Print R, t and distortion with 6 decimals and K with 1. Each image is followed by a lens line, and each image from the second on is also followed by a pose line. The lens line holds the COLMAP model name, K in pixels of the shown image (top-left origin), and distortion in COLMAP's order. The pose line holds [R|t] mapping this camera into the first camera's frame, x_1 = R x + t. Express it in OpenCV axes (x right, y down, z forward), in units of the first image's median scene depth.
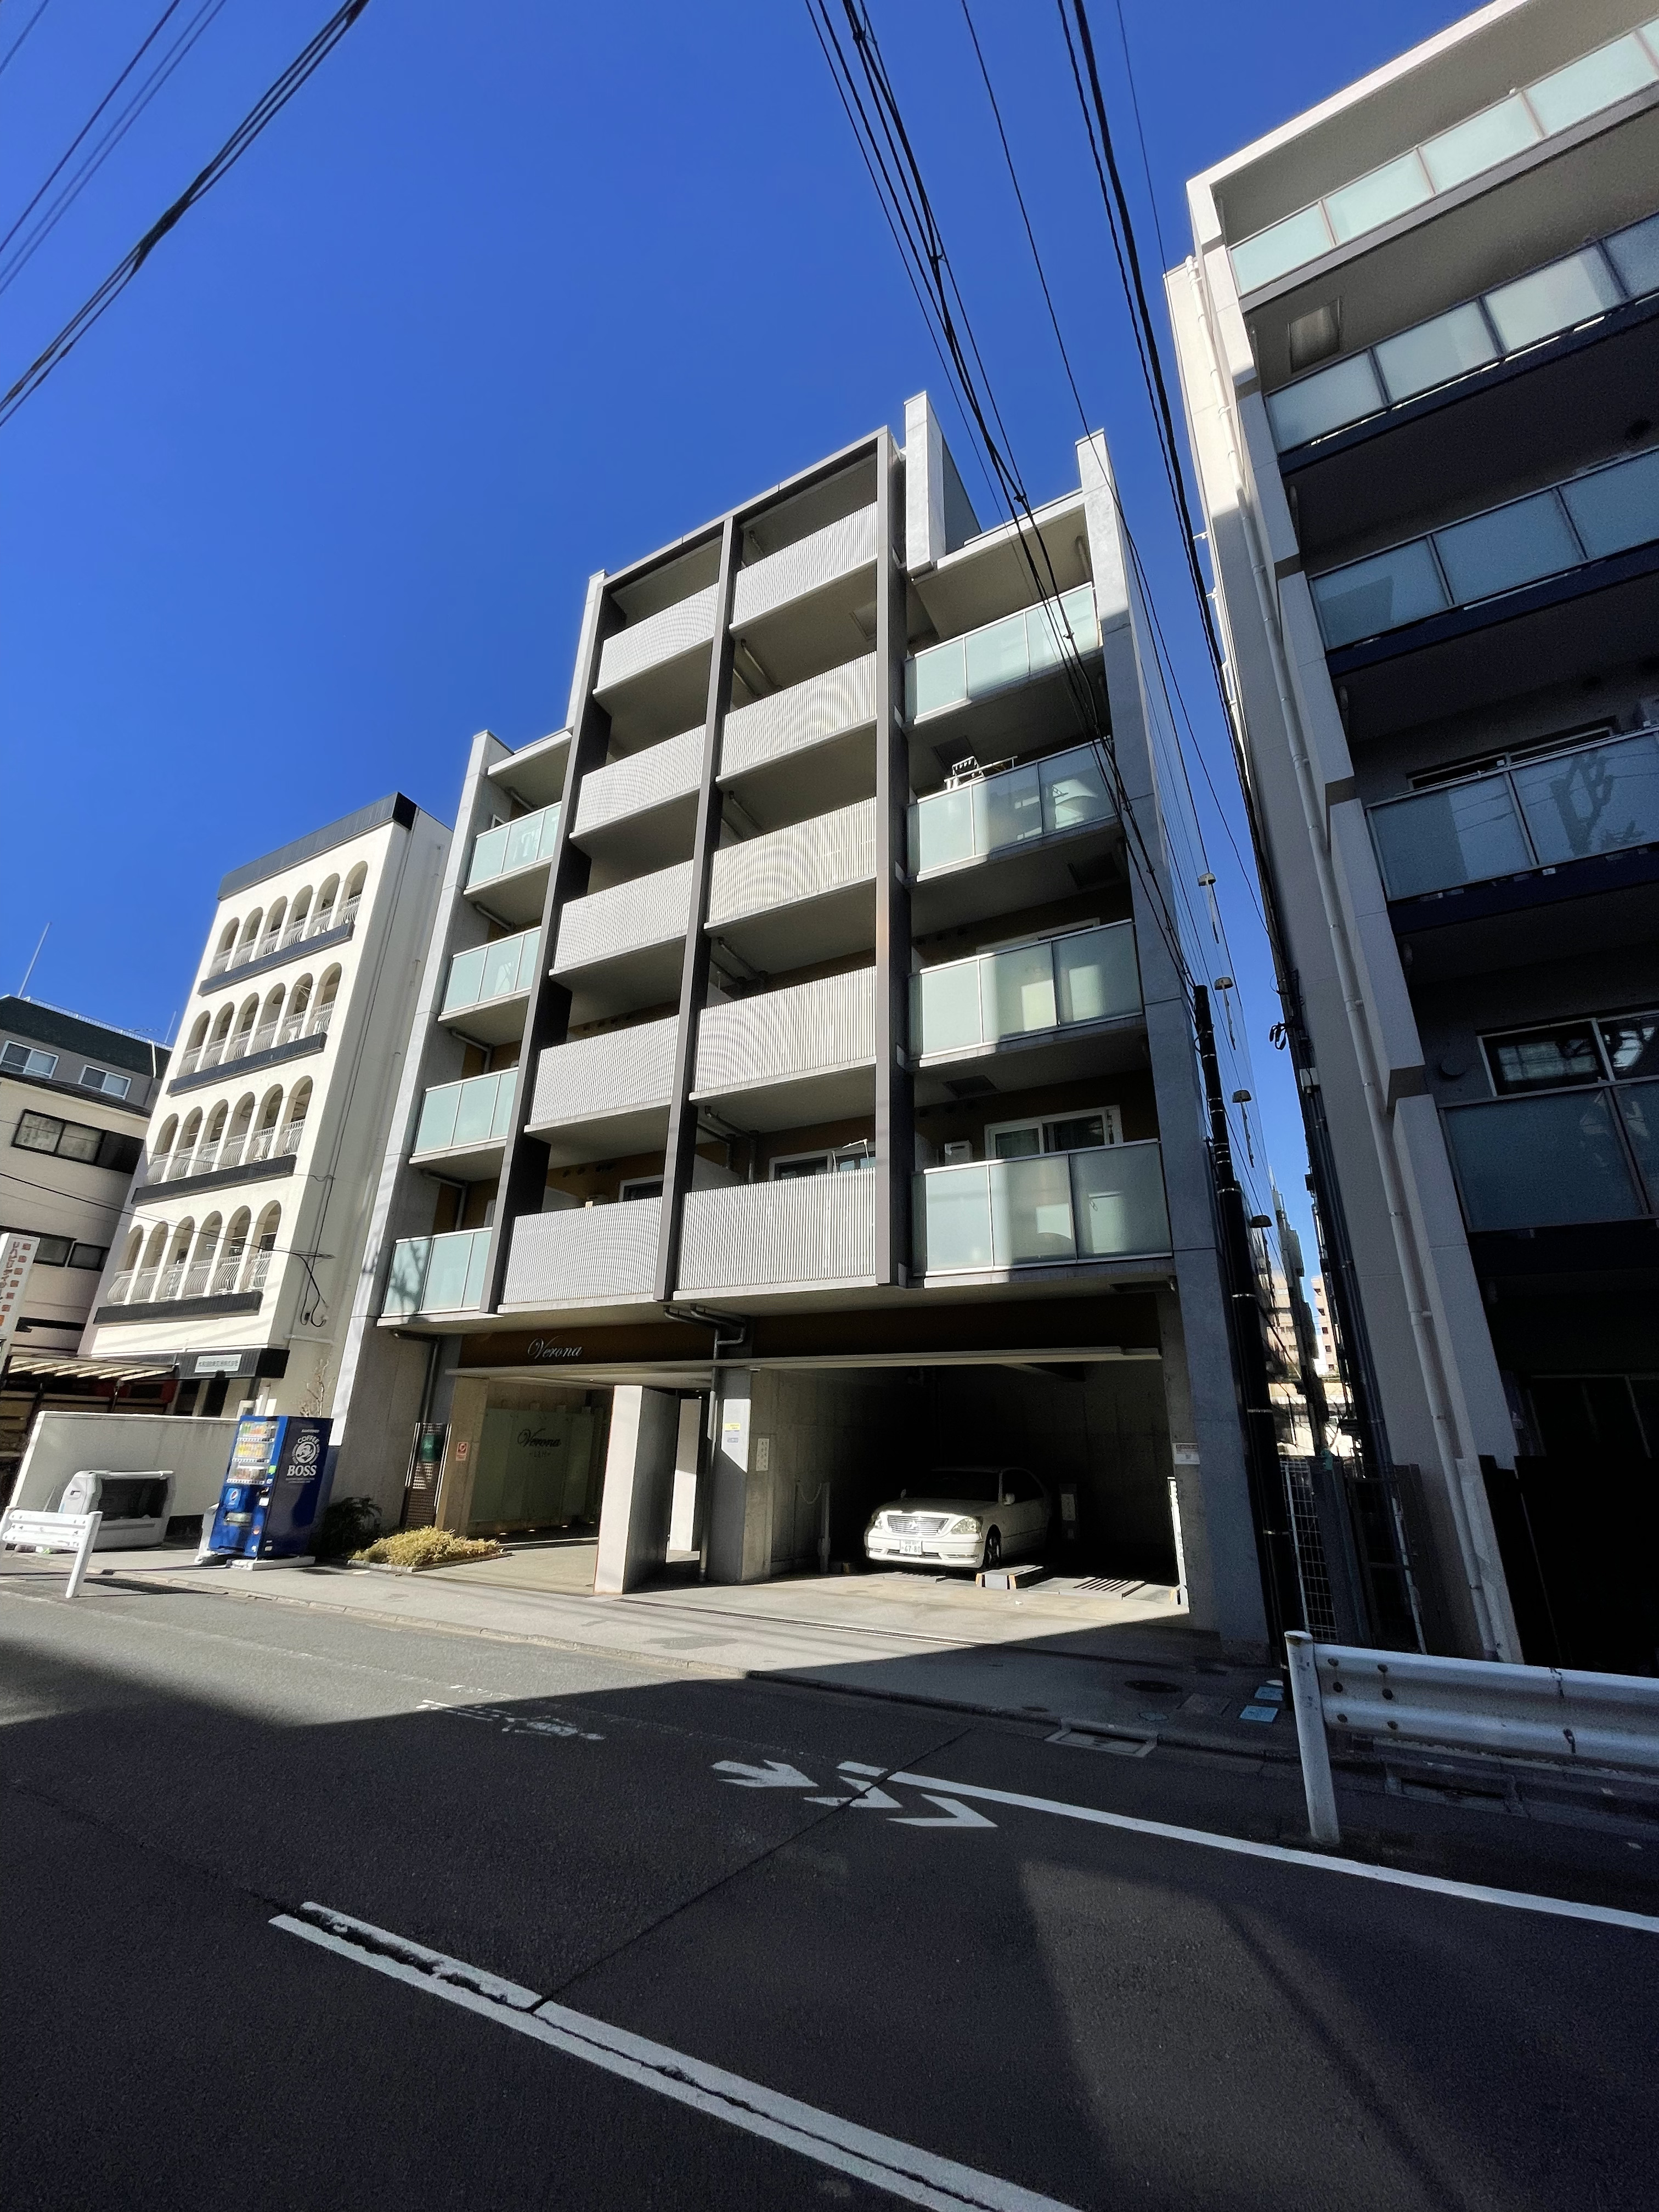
lens RADIAL K [[891.2, 0, 836.3], [0, 891.2, 1101.6], [0, 0, 1]] dist [-0.005888, 0.000266]
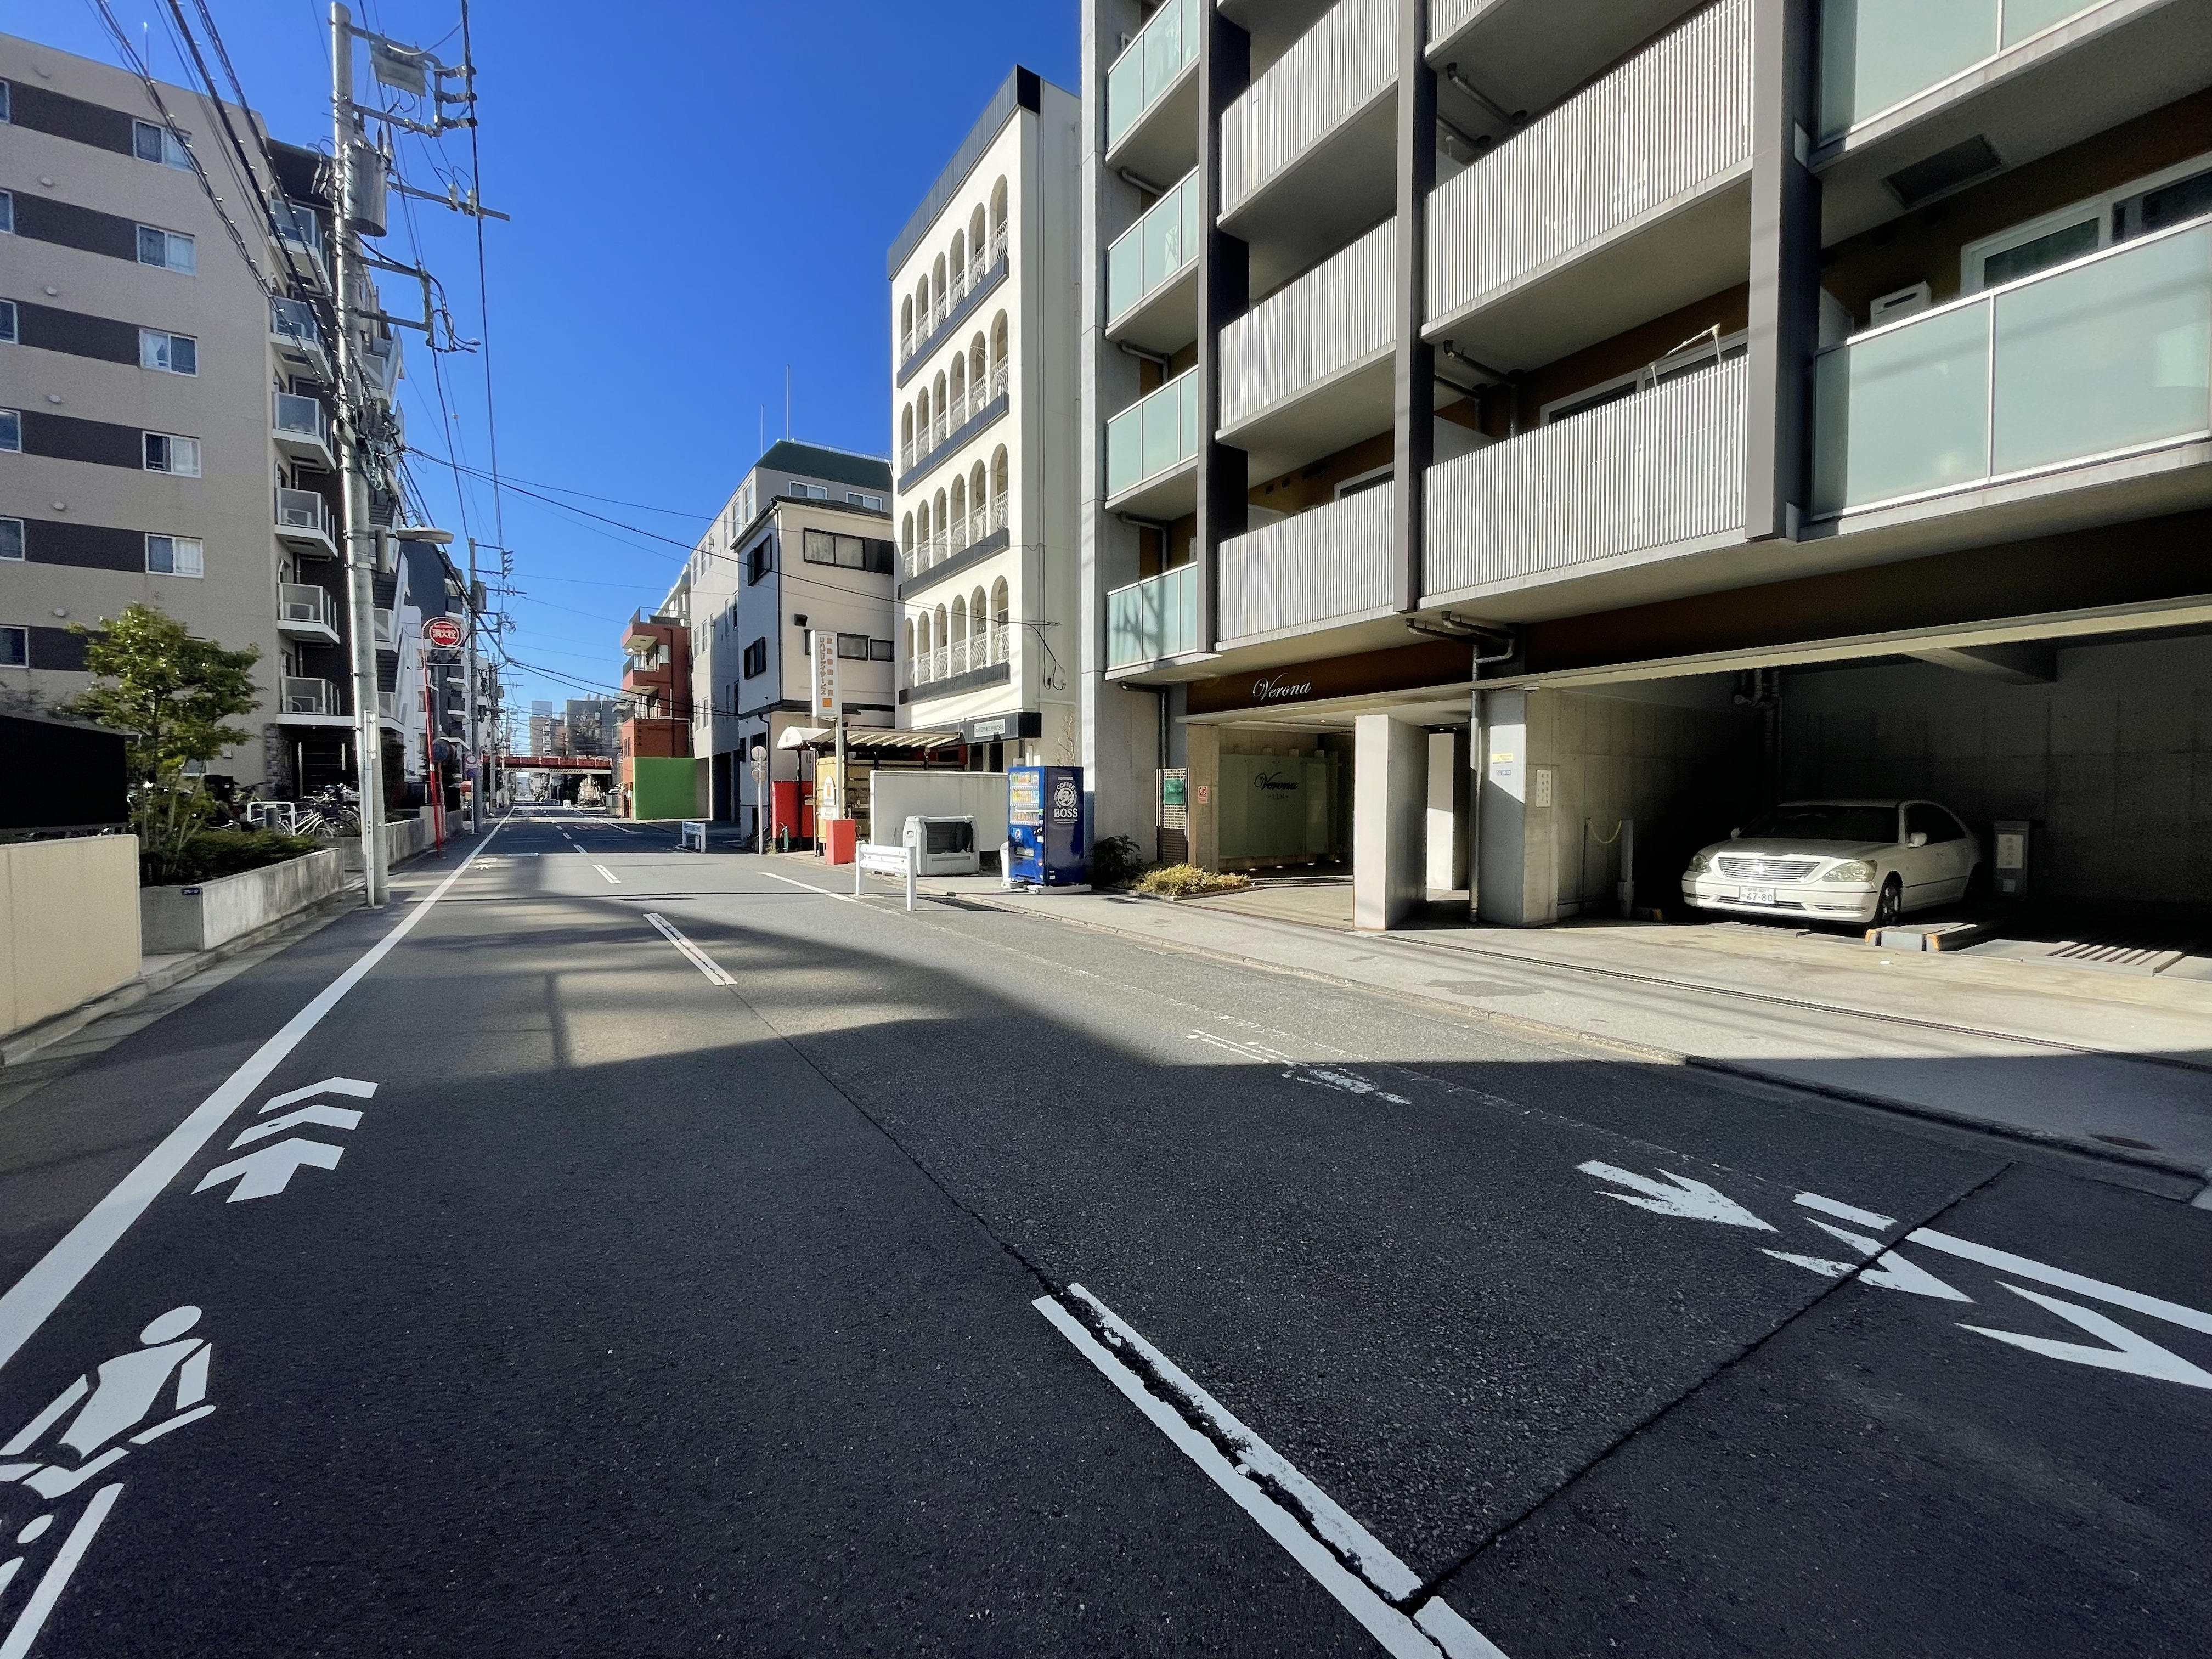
lens RADIAL K [[891.2, 0, 1100.1], [0, 891.2, 826.5], [0, 0, 1]] dist [-0.005888, 0.000266]
pose [[0.880322, -0.002180, -0.474372, -0.051205], [0.187214, 0.920417, 0.343196, 0.066728], [0.435871, -0.390932, 0.810672, 0.133666]]
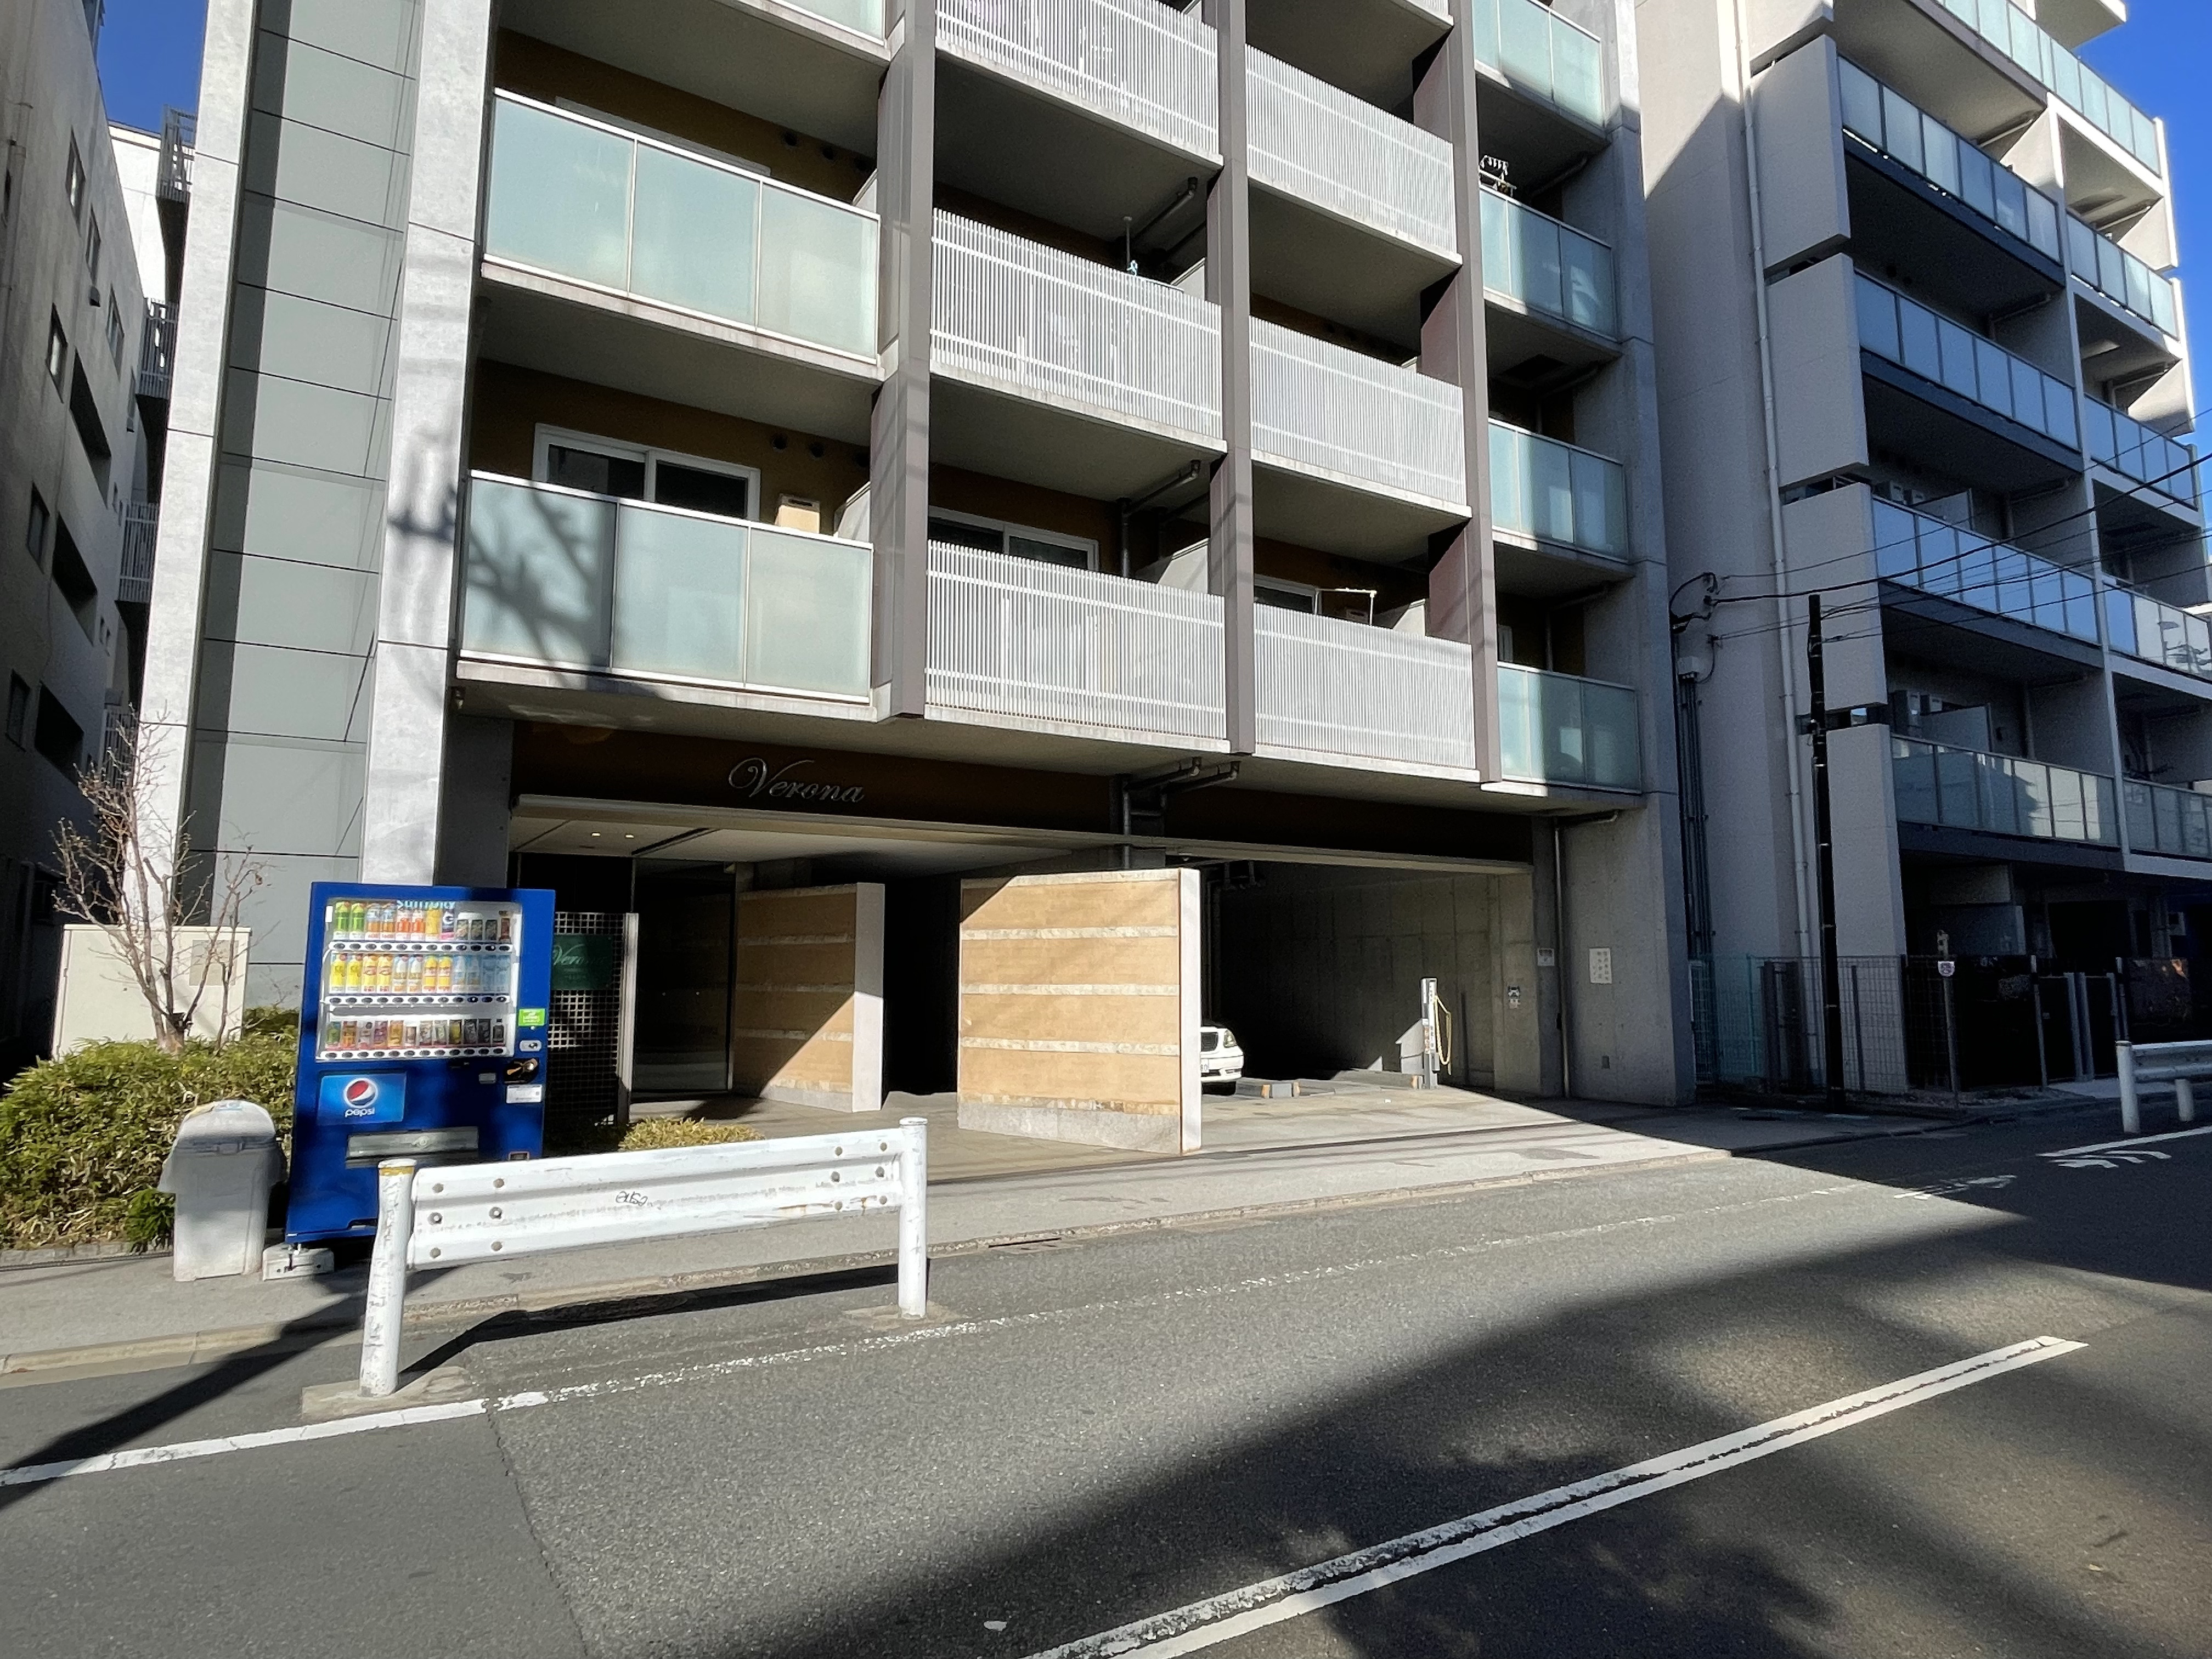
lens RADIAL K [[1298.8, 0, 1108.8], [0, 1298.8, 814.0], [0, 0, 1]] dist [-0.010976, 0.000701]
pose [[0.489954, 0.088074, 0.867288, -0.988332], [-0.310269, 0.947354, 0.079075, 0.196701], [-0.814664, -0.307836, 0.491487, 0.518570]]
